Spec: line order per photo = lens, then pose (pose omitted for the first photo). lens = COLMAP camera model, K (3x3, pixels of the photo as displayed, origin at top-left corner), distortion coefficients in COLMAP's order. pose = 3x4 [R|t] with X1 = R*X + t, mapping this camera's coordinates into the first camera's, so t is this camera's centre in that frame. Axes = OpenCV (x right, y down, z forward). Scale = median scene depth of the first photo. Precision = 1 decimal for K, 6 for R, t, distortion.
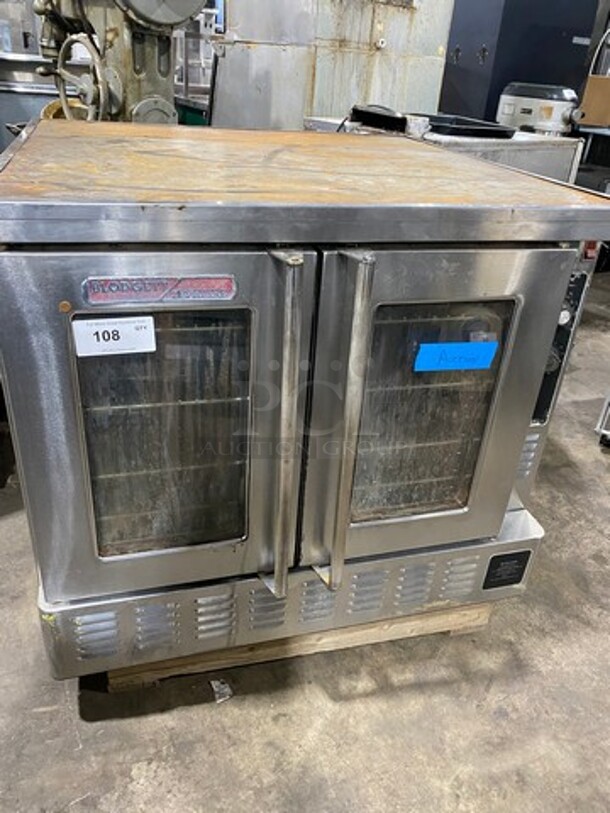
lens RADIAL K [[635.5, 0, 305.0], [0, 635.5, 406.5], [0, 0, 1]] dist [-0.002432, -0.000141]
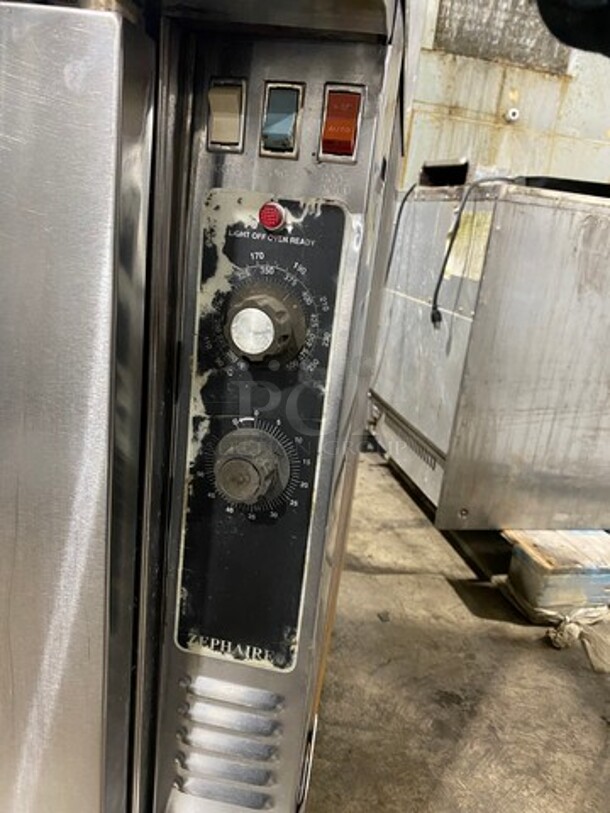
lens RADIAL K [[635.5, 0, 305.0], [0, 635.5, 406.5], [0, 0, 1]] dist [-0.002432, -0.000141]
pose [[0.908113, 0.148899, -0.391356, 0.278773], [-0.242568, 0.948907, -0.201832, -0.022824], [0.341308, 0.278217, 0.897833, 0.365438]]
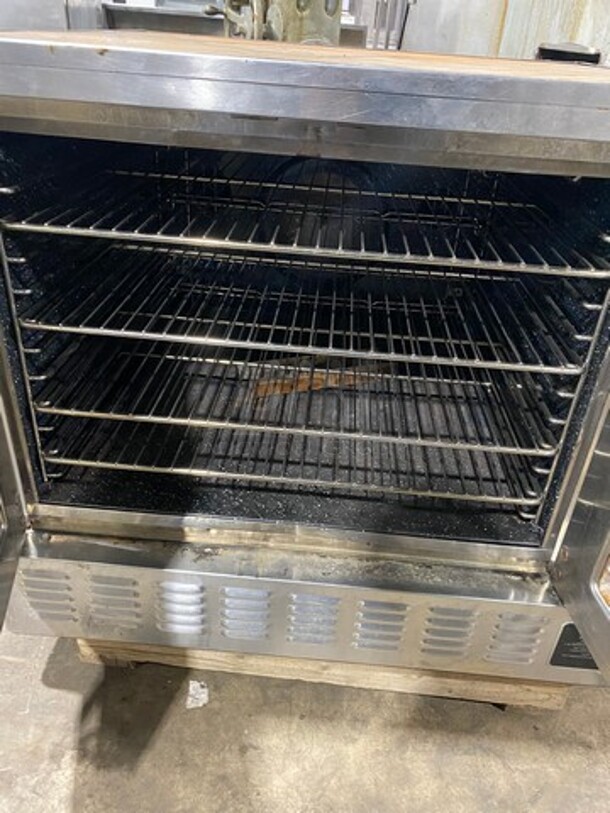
lens RADIAL K [[635.5, 0, 305.0], [0, 635.5, 406.5], [0, 0, 1]] dist [-0.002432, -0.000141]
pose [[0.942211, 0.161437, -0.293559, 0.105051], [-0.158209, 0.986790, 0.034874, 0.009647], [0.295311, 0.013585, 0.955305, 0.129014]]
